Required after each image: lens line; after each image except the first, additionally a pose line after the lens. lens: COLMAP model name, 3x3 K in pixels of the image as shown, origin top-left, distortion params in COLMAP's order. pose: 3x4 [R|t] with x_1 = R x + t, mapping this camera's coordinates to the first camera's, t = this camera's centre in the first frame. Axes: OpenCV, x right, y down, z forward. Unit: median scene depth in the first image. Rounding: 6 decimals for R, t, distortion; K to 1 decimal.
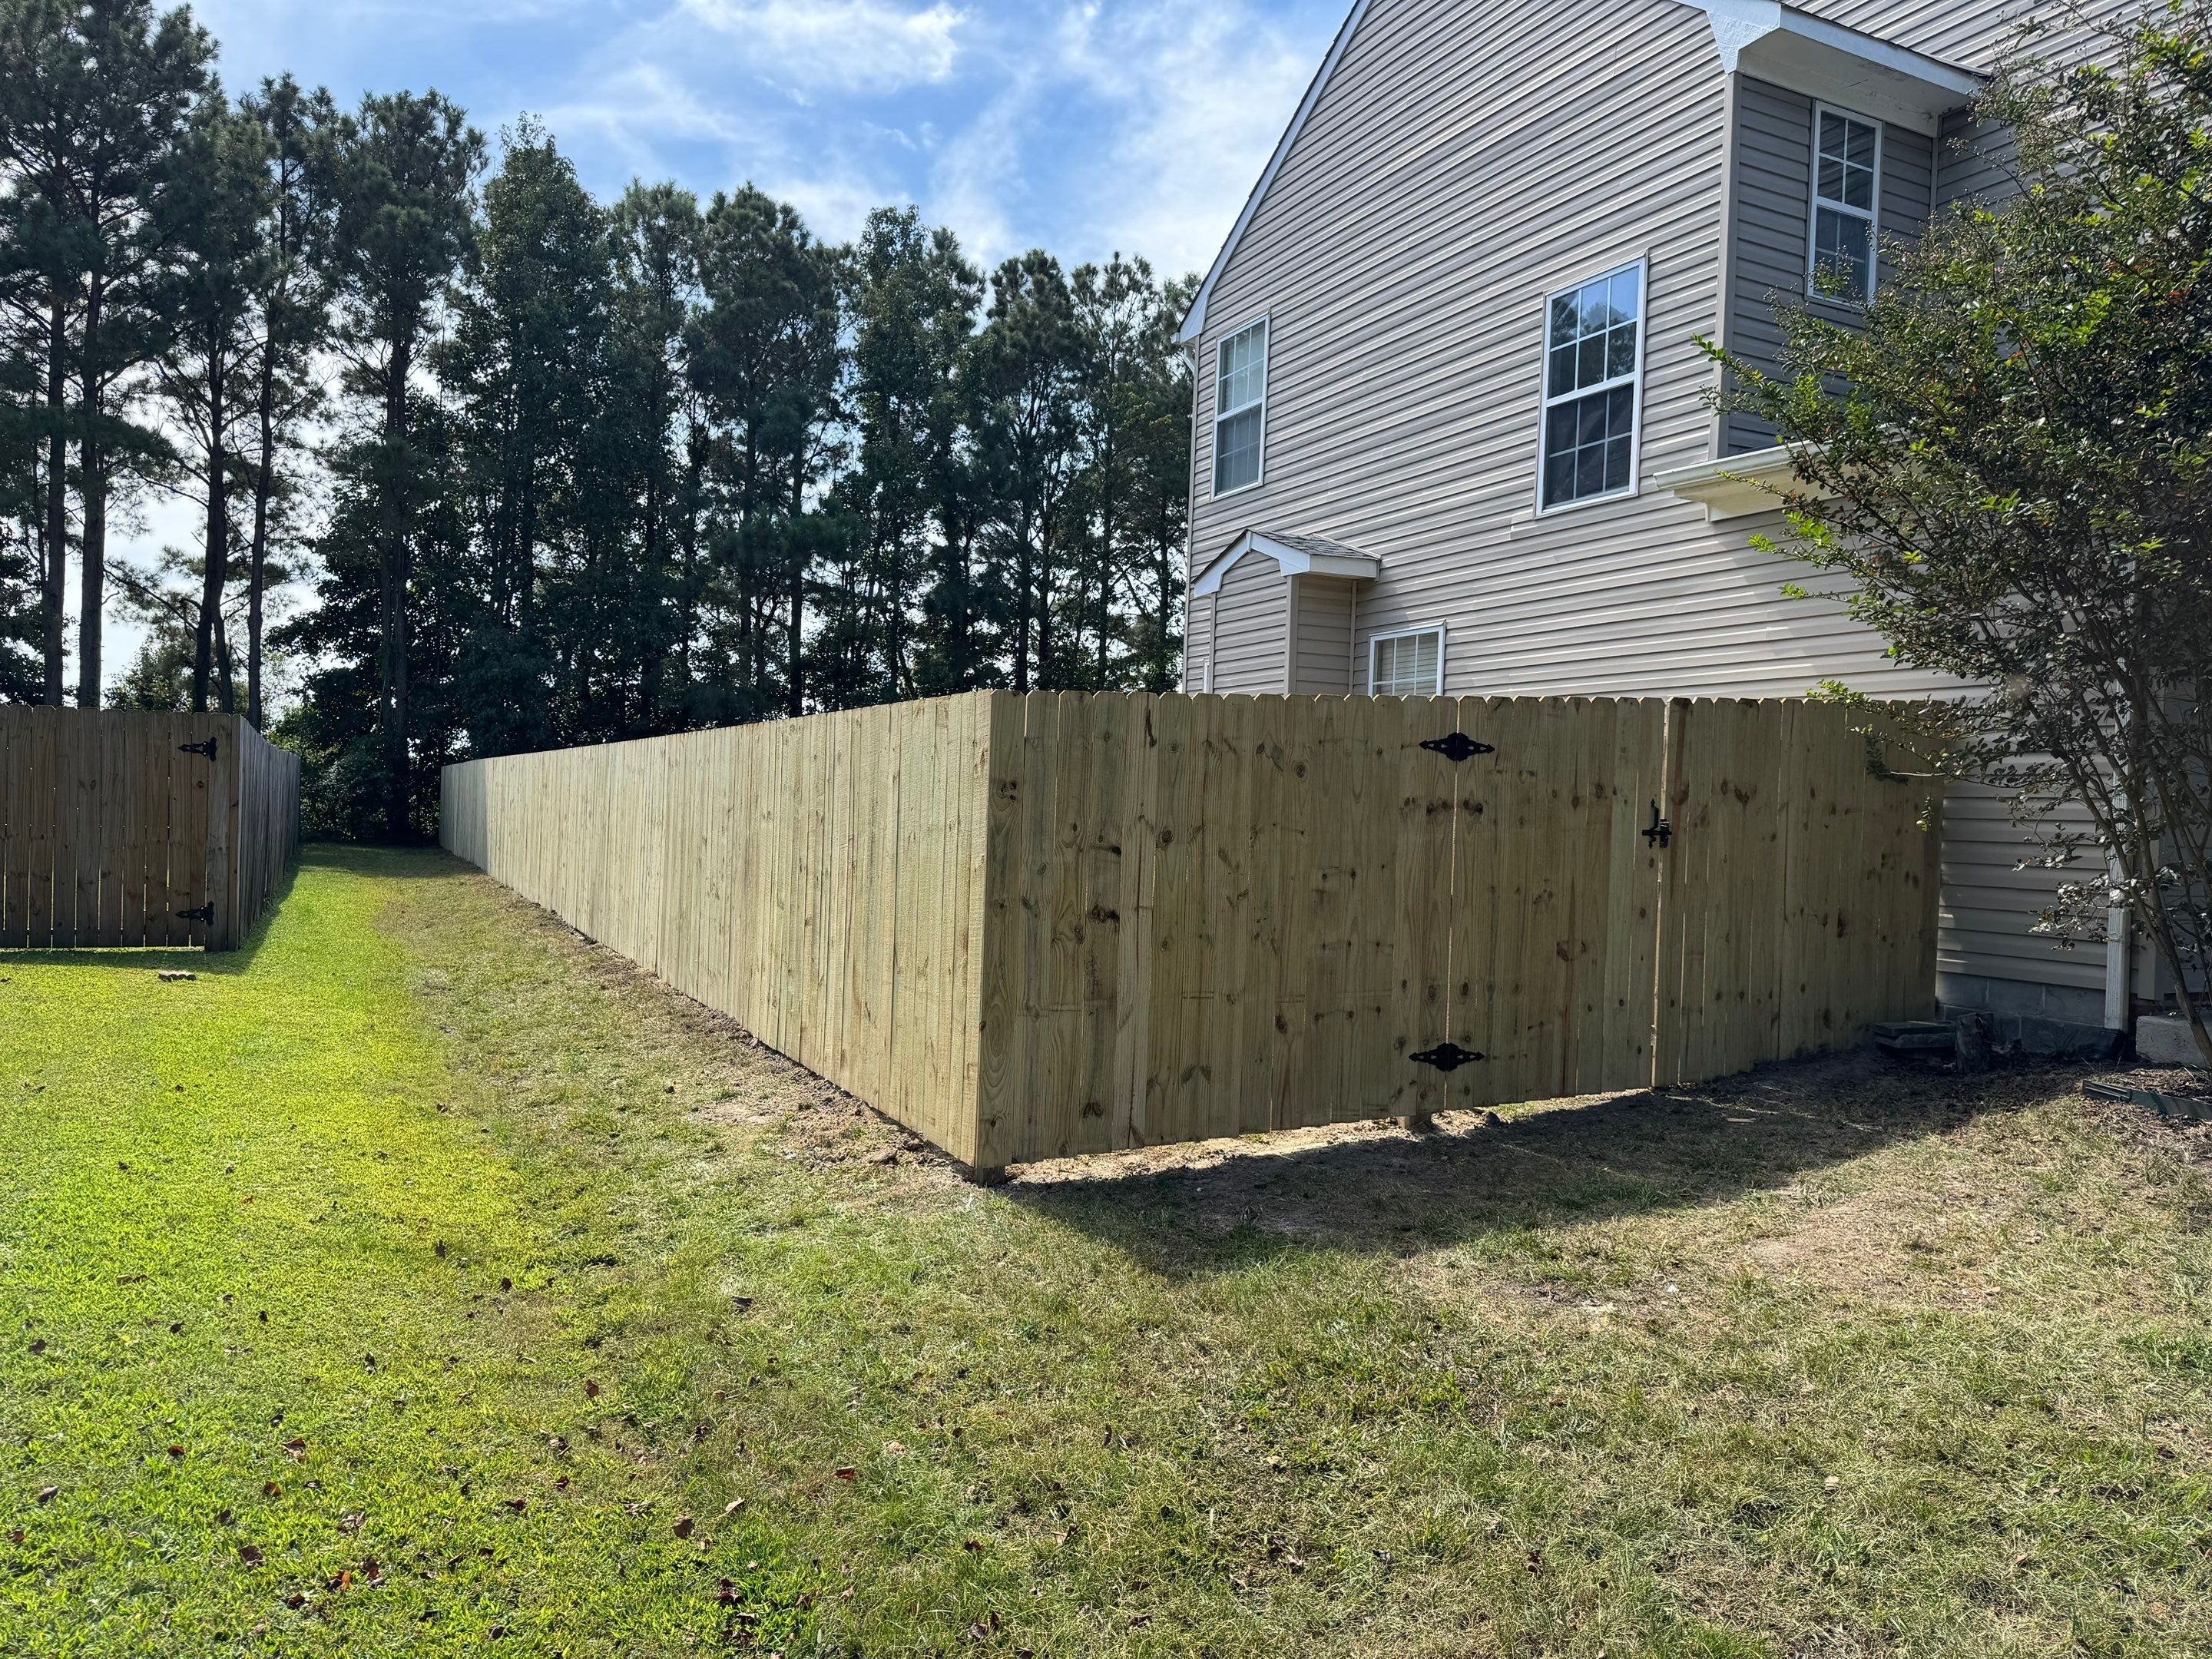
lens RADIAL K [[1558.4, 0, 1106.4], [0, 1558.4, 833.0], [0, 0, 1]] dist [0.046787, -0.055889]
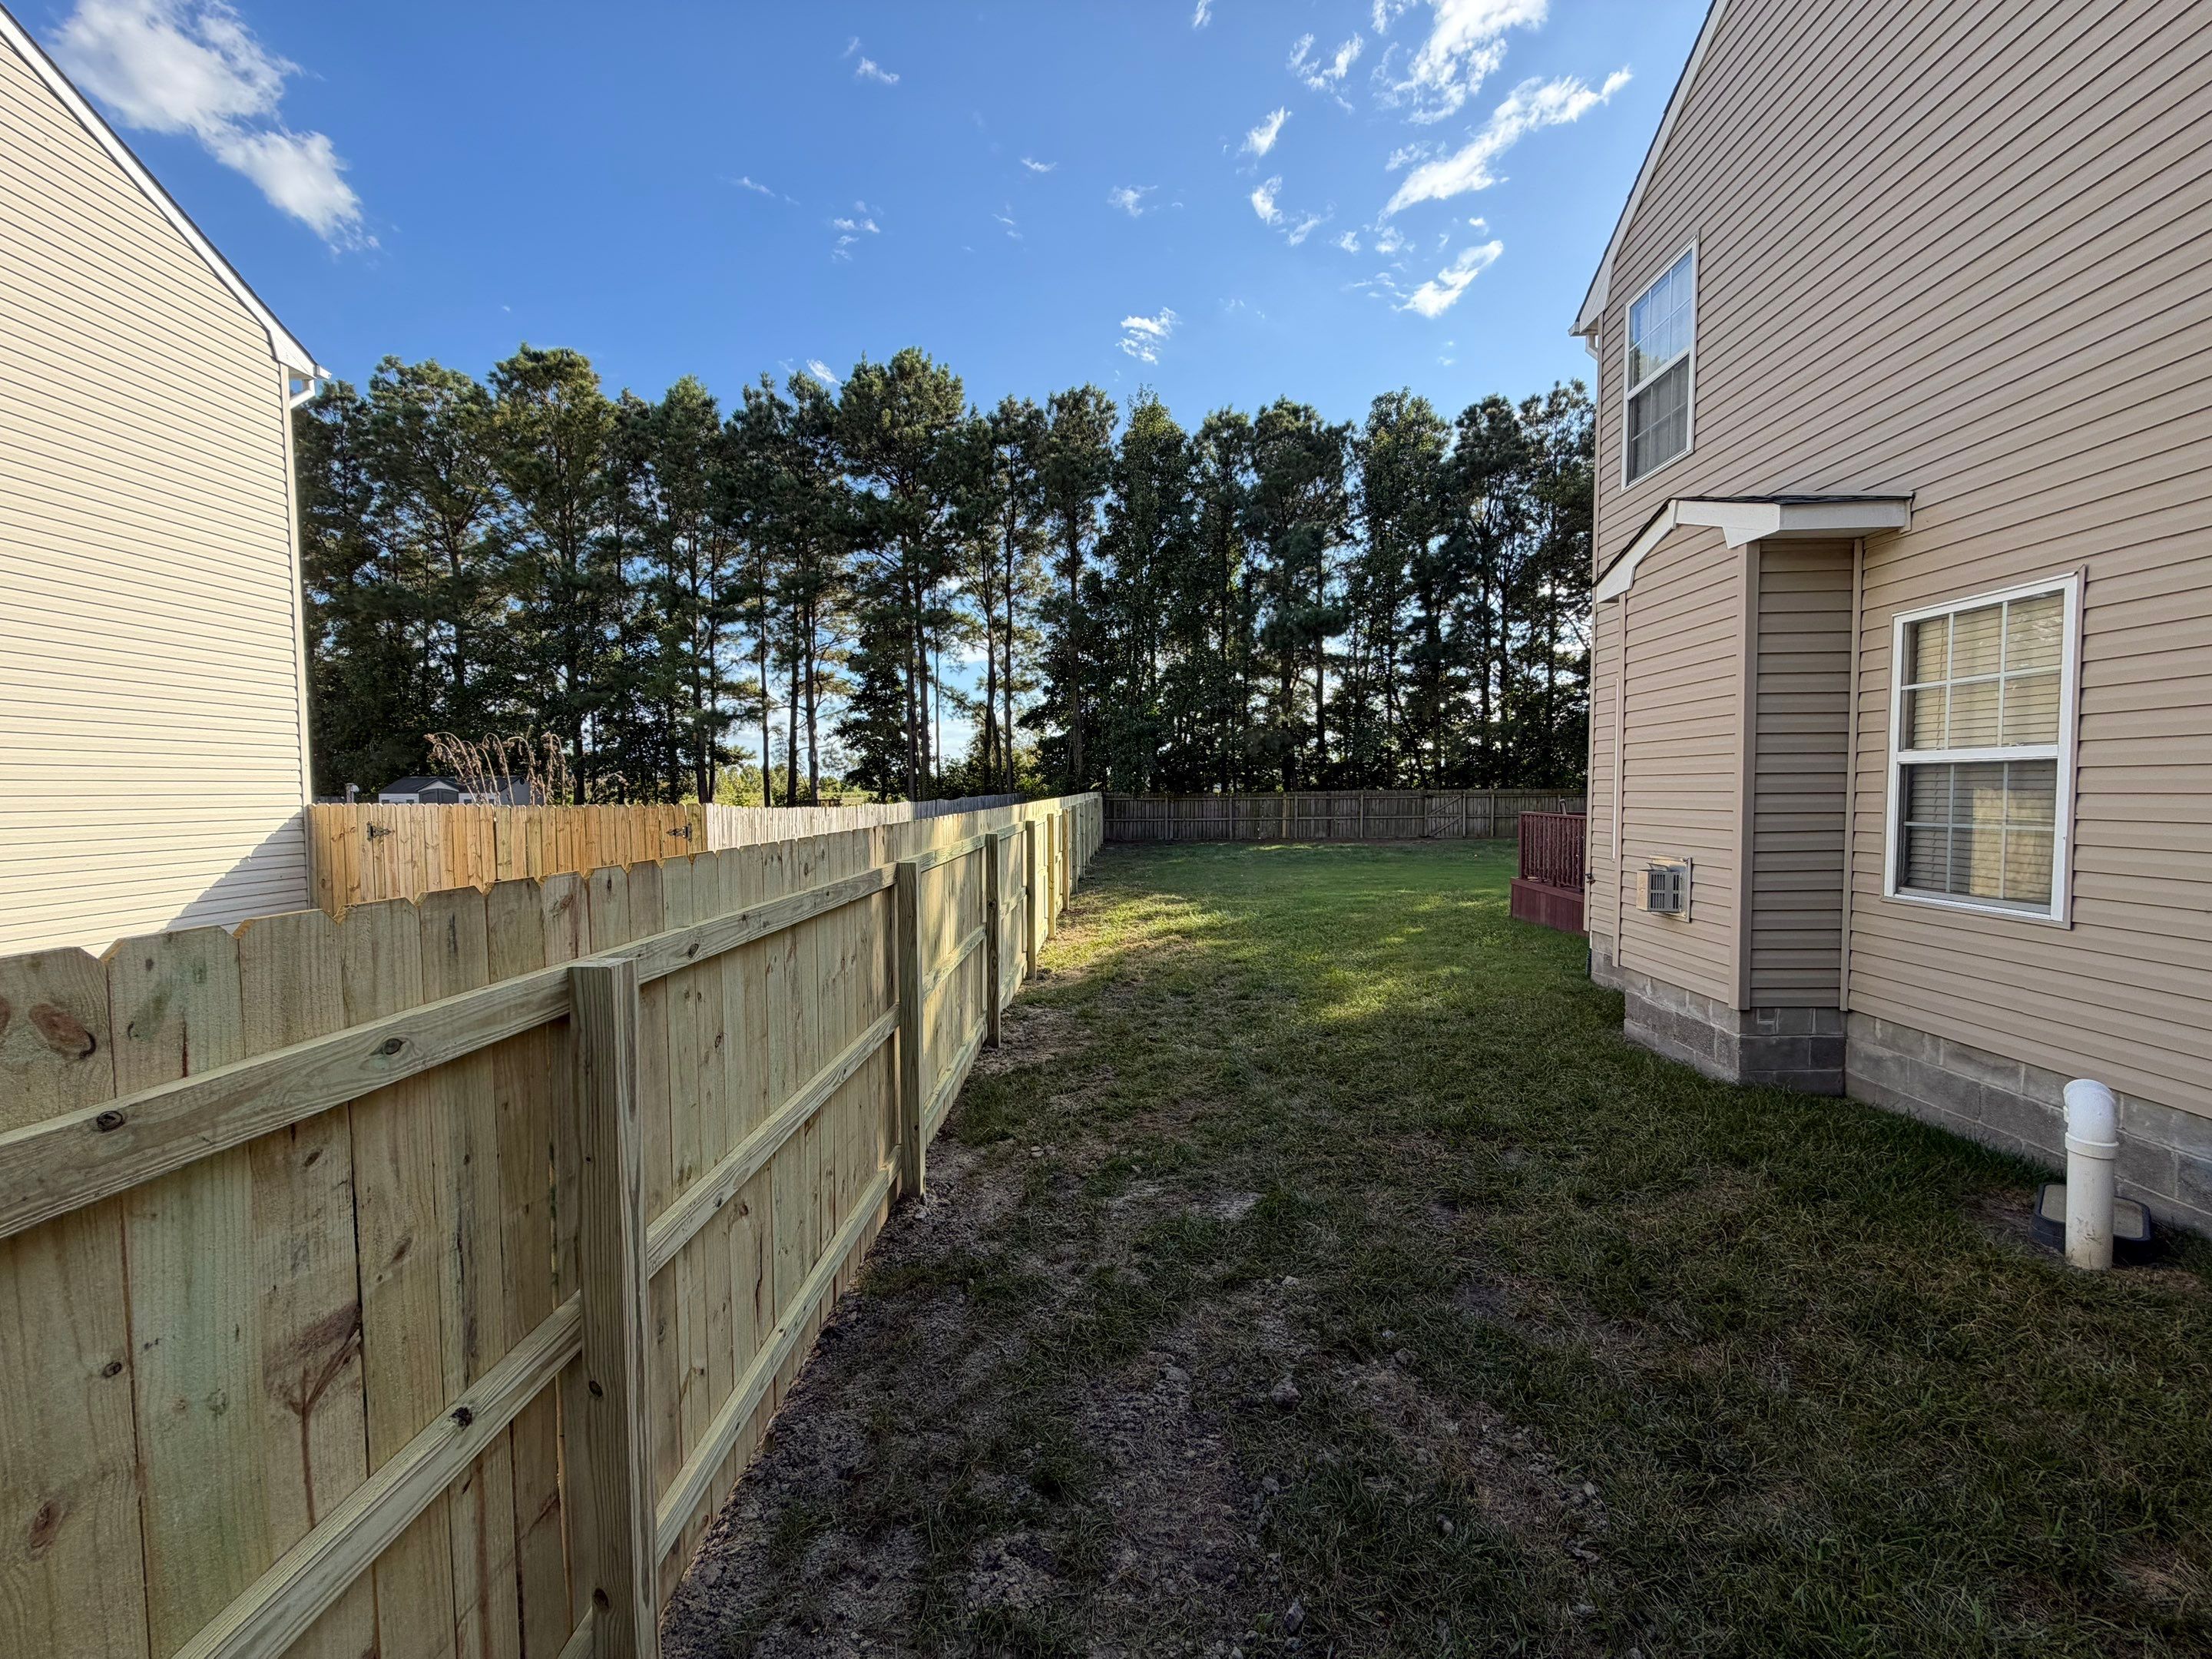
lens RADIAL K [[881.7, 0, 1109.1], [0, 881.7, 822.6], [0, 0, 1]] dist [0.000986, -0.001481]
pose [[0.882403, -0.024512, -0.469855, 0.017674], [0.033244, 0.999394, 0.010294, -0.019456], [0.469319, -0.024703, 0.882683, 0.184066]]
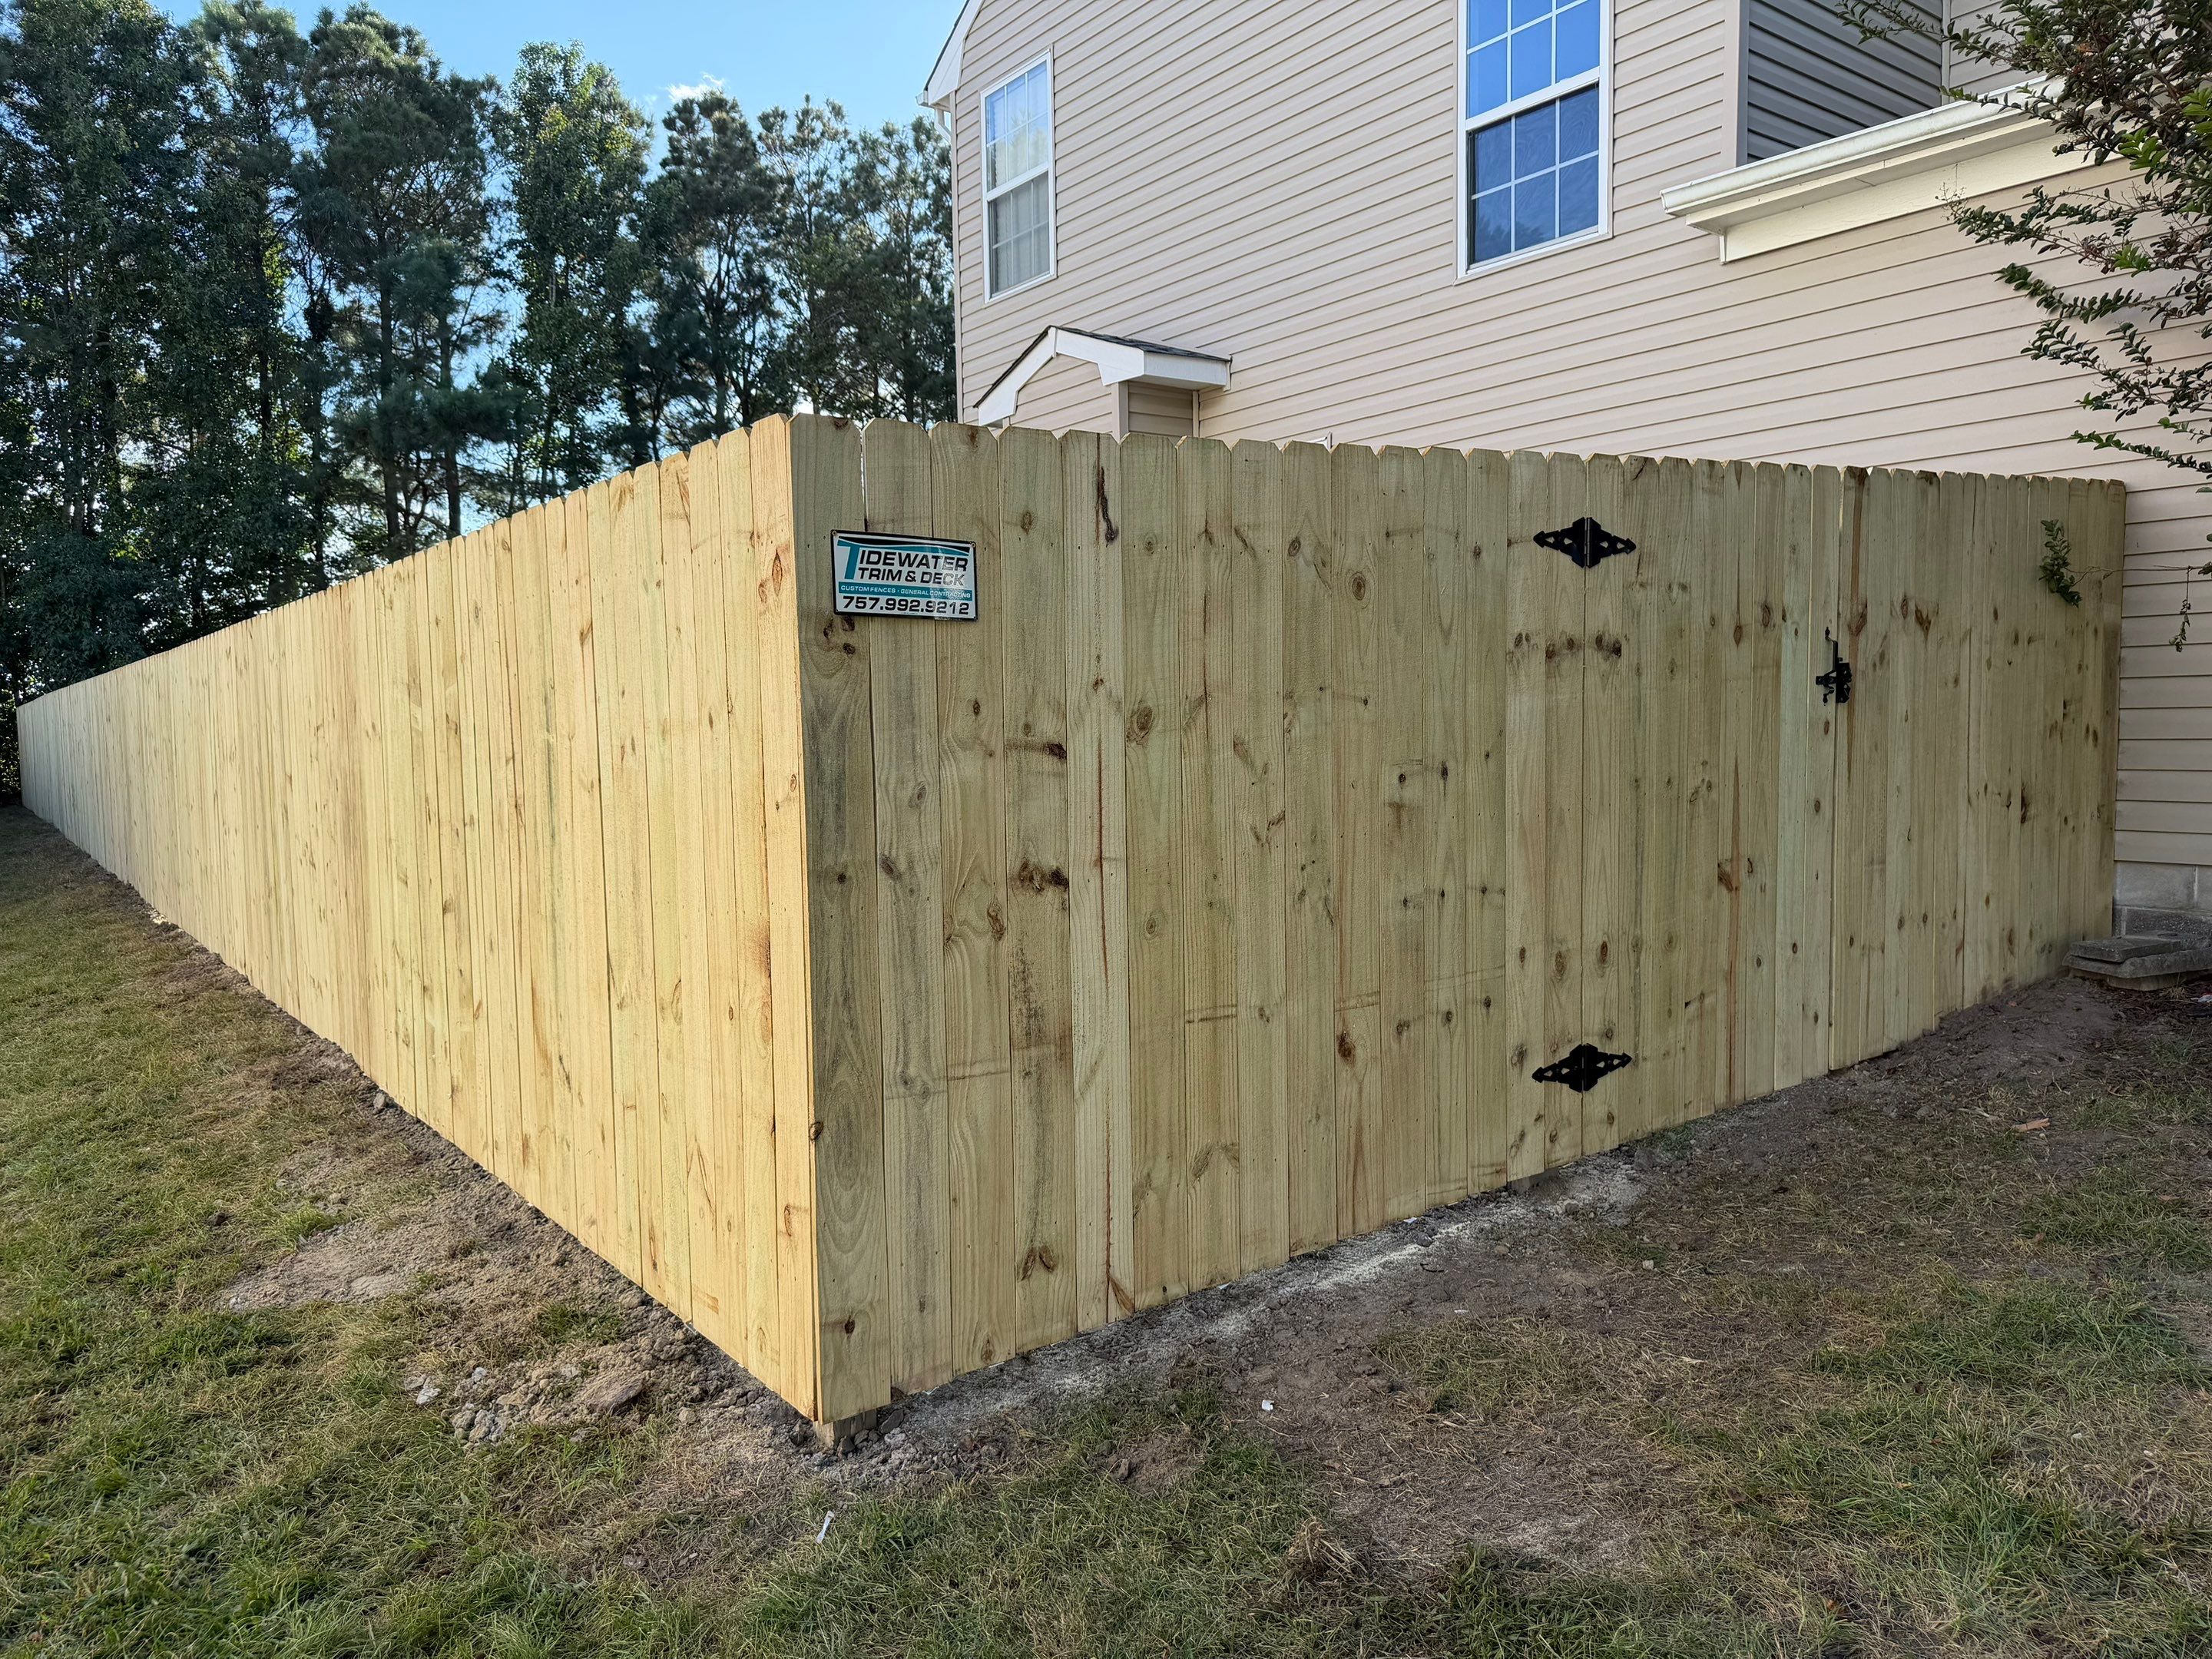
lens RADIAL K [[1558.4, 0, 1101.9], [0, 1558.4, 821.0], [0, 0, 1]] dist [0.046787, -0.055889]
pose [[0.982680, -0.063069, 0.174250, -0.012170], [0.054010, 0.996955, 0.056251, 0.001095], [-0.177267, -0.045866, 0.983094, 0.088222]]
